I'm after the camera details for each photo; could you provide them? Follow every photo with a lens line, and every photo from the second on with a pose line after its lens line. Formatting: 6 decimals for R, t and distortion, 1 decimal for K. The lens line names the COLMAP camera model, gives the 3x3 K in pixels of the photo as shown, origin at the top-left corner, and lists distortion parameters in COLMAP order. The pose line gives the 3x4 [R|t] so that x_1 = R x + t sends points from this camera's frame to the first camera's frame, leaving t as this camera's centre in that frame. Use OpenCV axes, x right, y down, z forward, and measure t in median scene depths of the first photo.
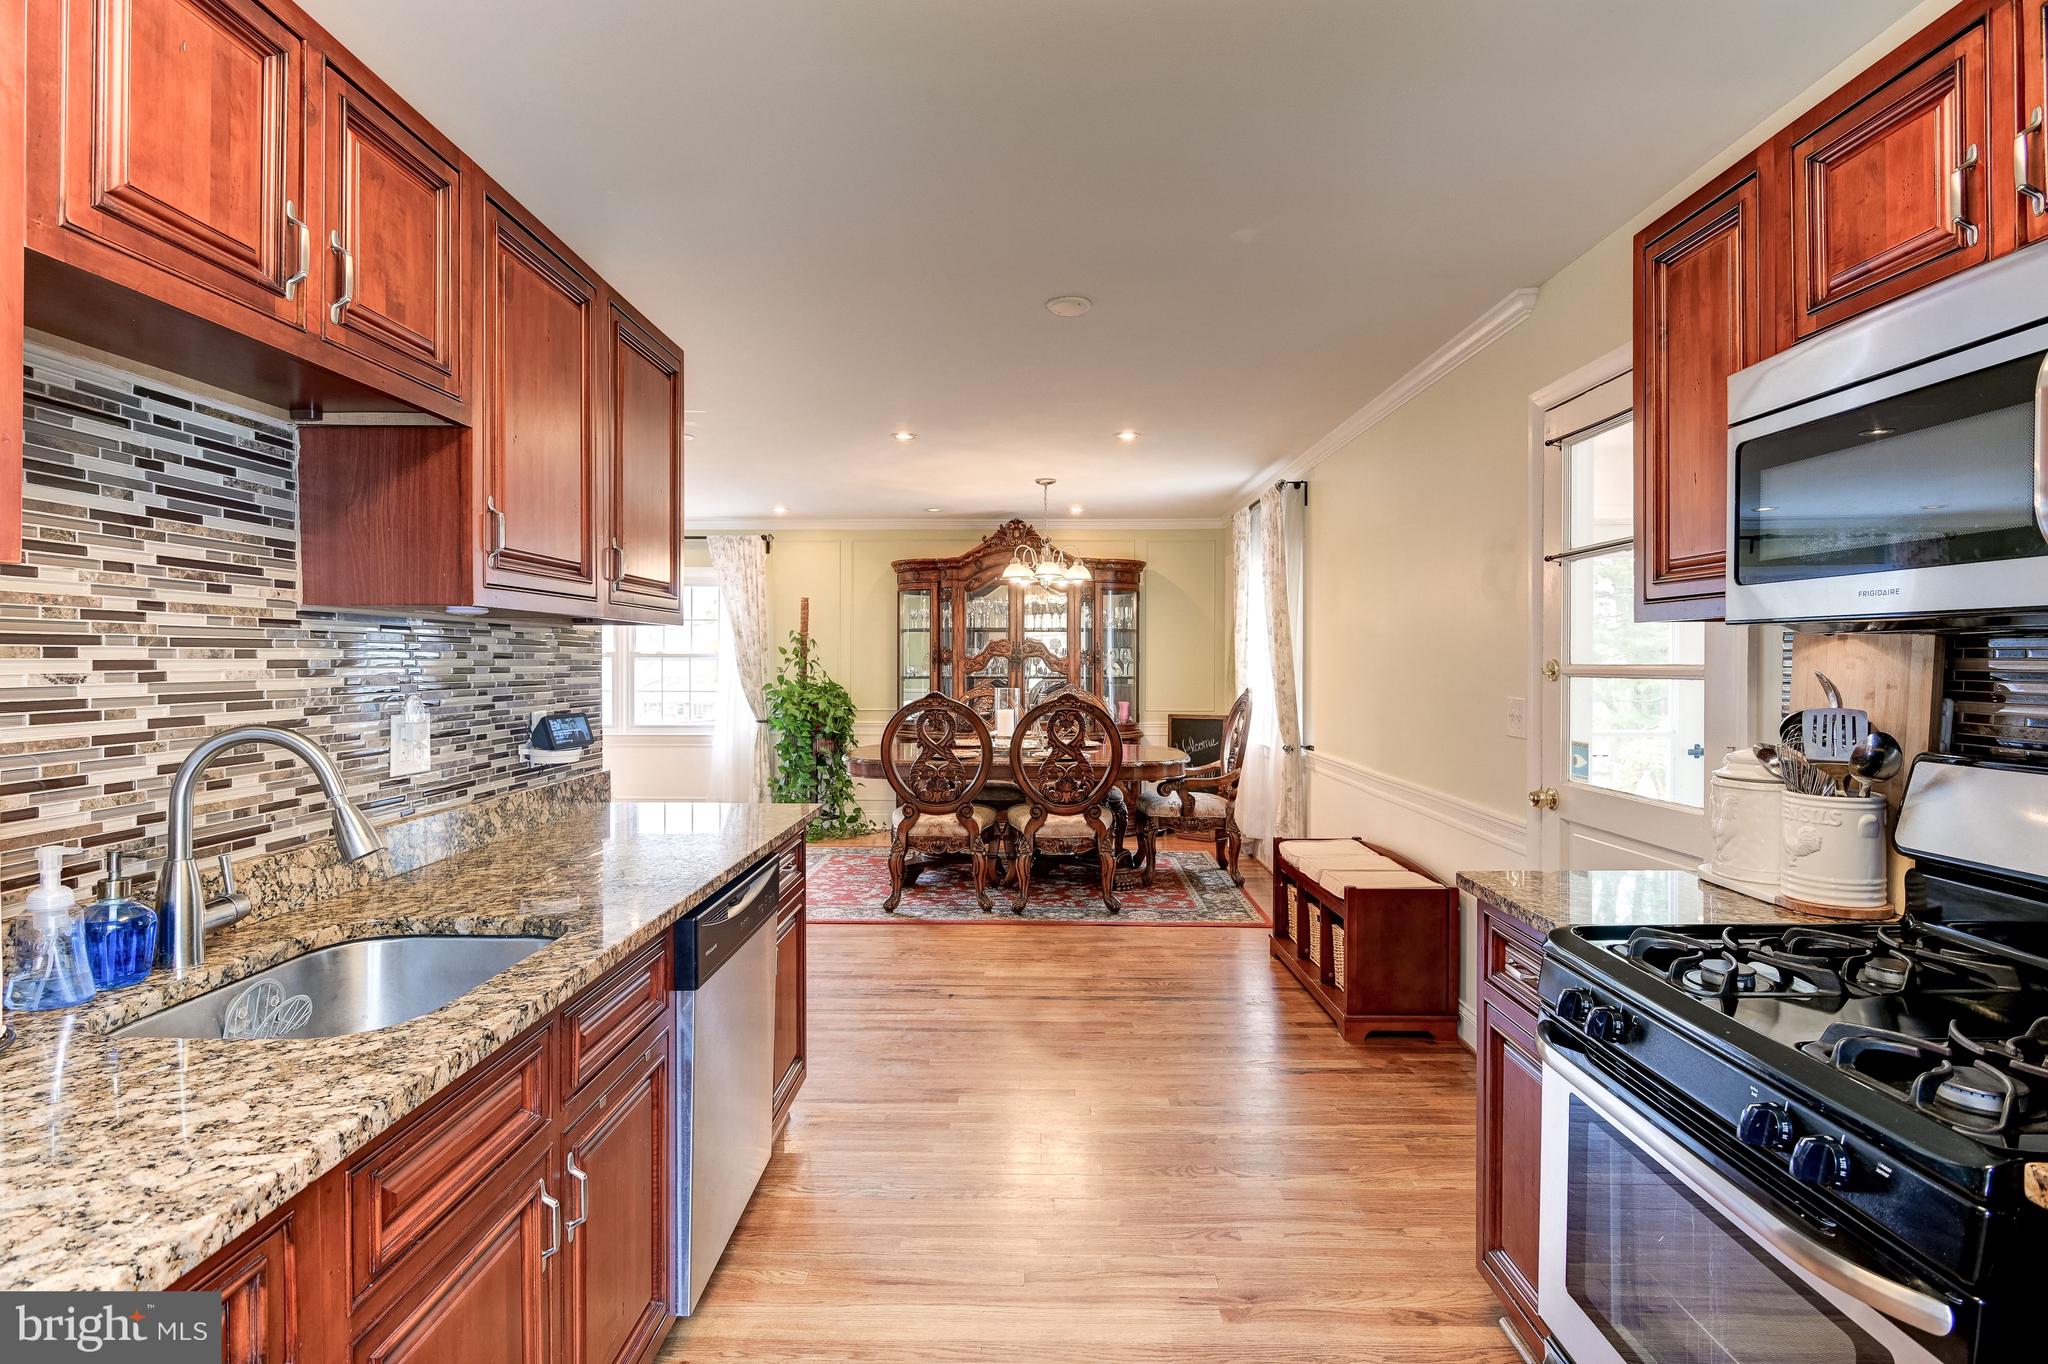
lens RADIAL K [[1016.0, 0, 1020.4], [0, 1016.0, 672.2], [0, 0, 1]] dist [-0.005058, 0.000107]
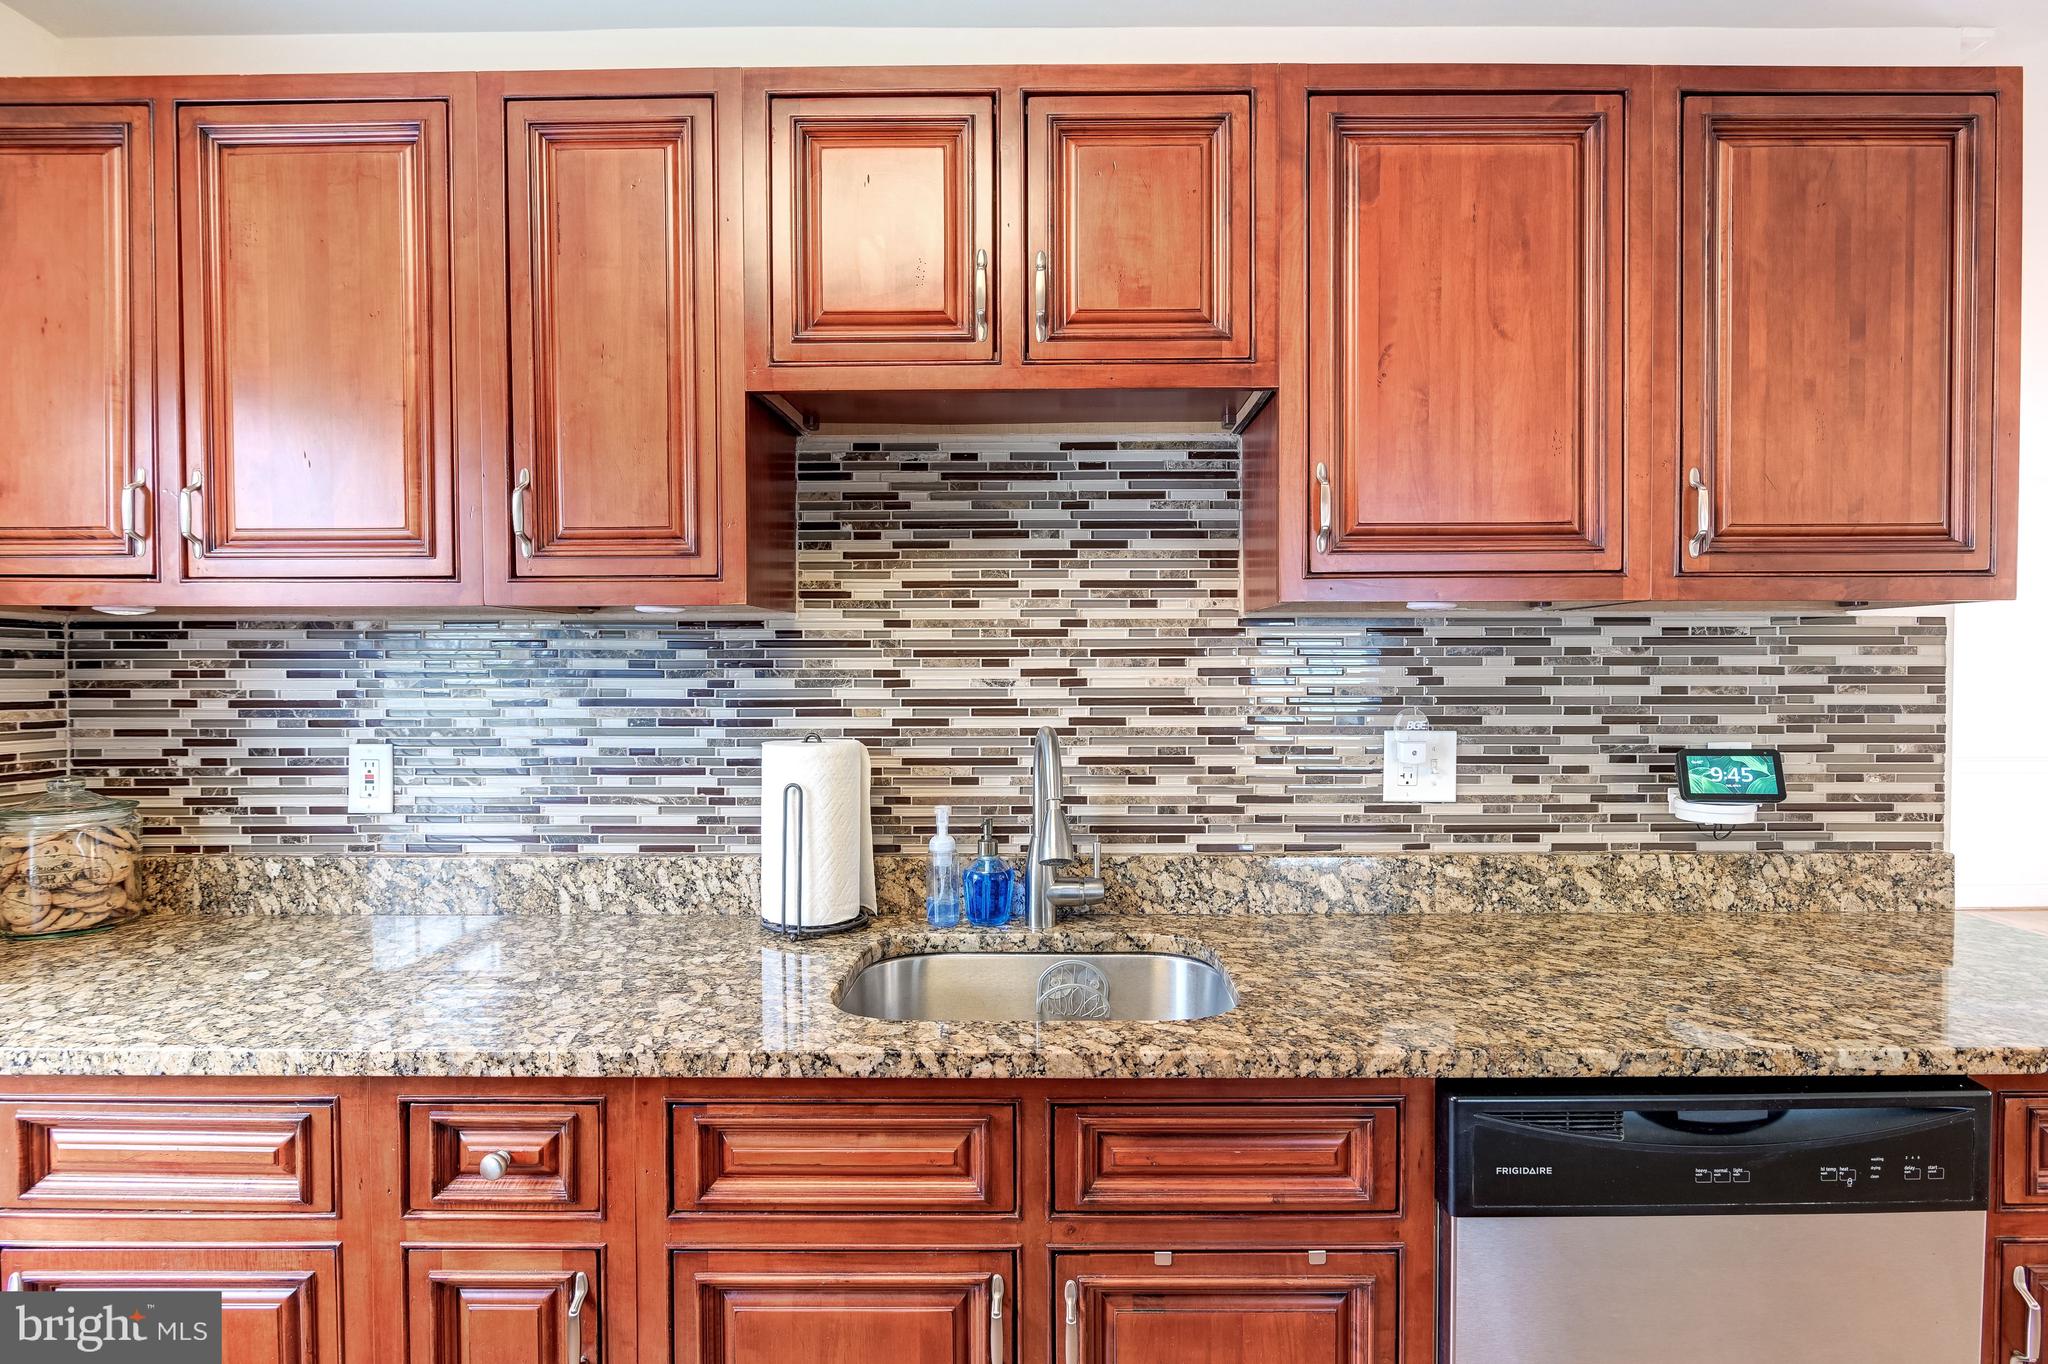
lens RADIAL K [[1016.0, 0, 1036.1], [0, 1016.0, 686.3], [0, 0, 1]] dist [-0.005058, 0.000107]
pose [[0.008542, 0.013652, -0.999870, 0.103614], [-0.009731, 0.999861, 0.013569, -0.001990], [0.999916, 0.009614, 0.008673, 0.282717]]
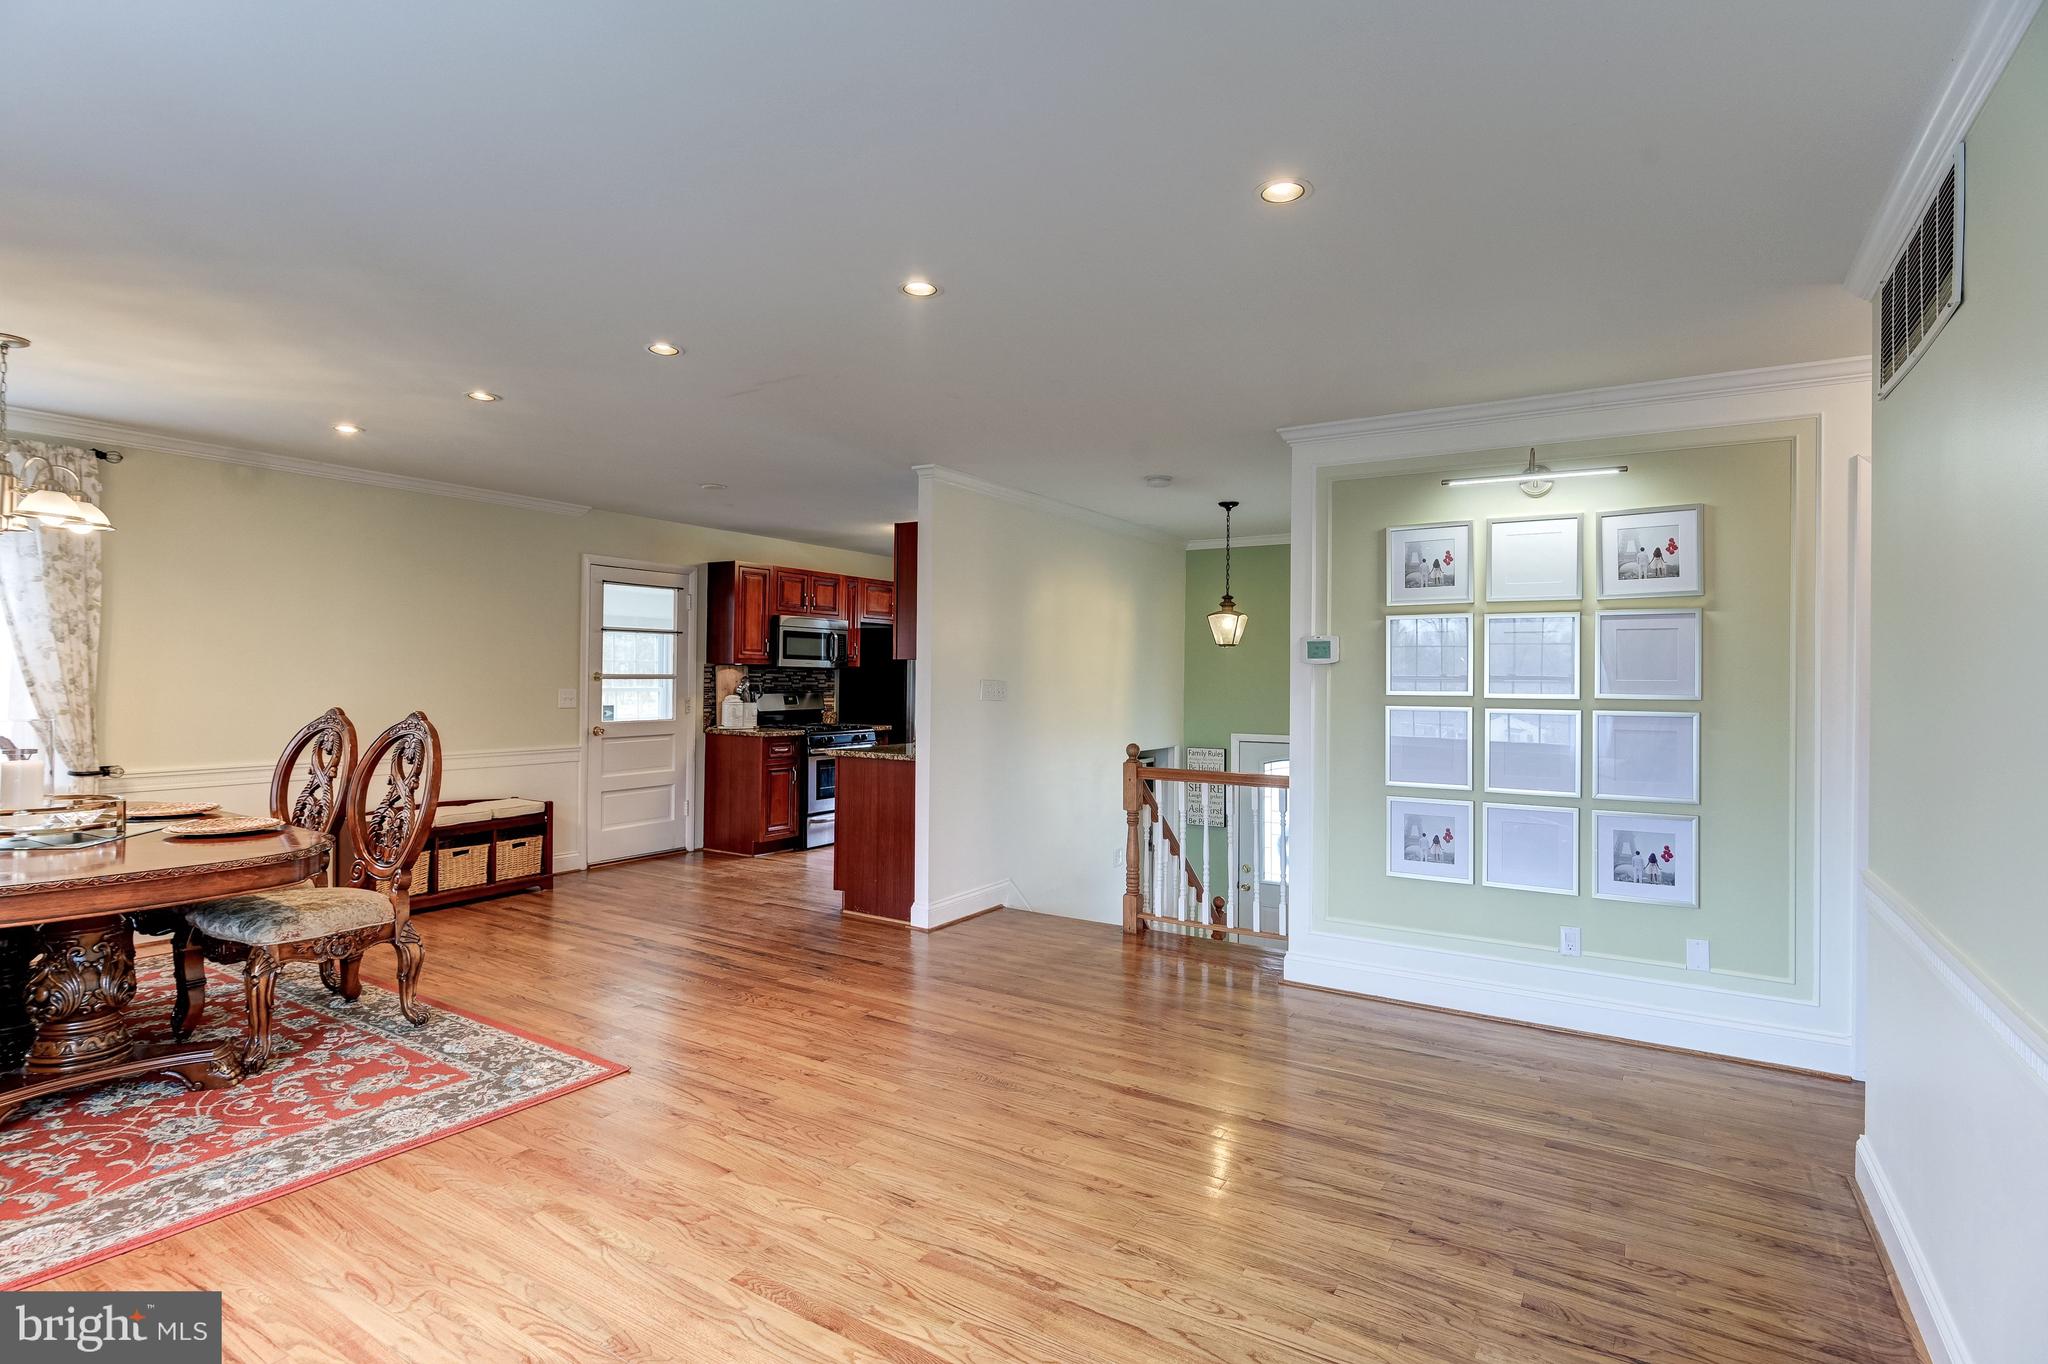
lens RADIAL K [[1016.0, 0, 1019.6], [0, 1016.0, 670.1], [0, 0, 1]] dist [-0.005058, 0.000107]
pose [[-0.852660, -0.008008, 0.522405, -0.919270], [-0.006353, 0.999968, 0.004959, -0.020464], [-0.522428, 0.000910, -0.852683, 1.489605]]
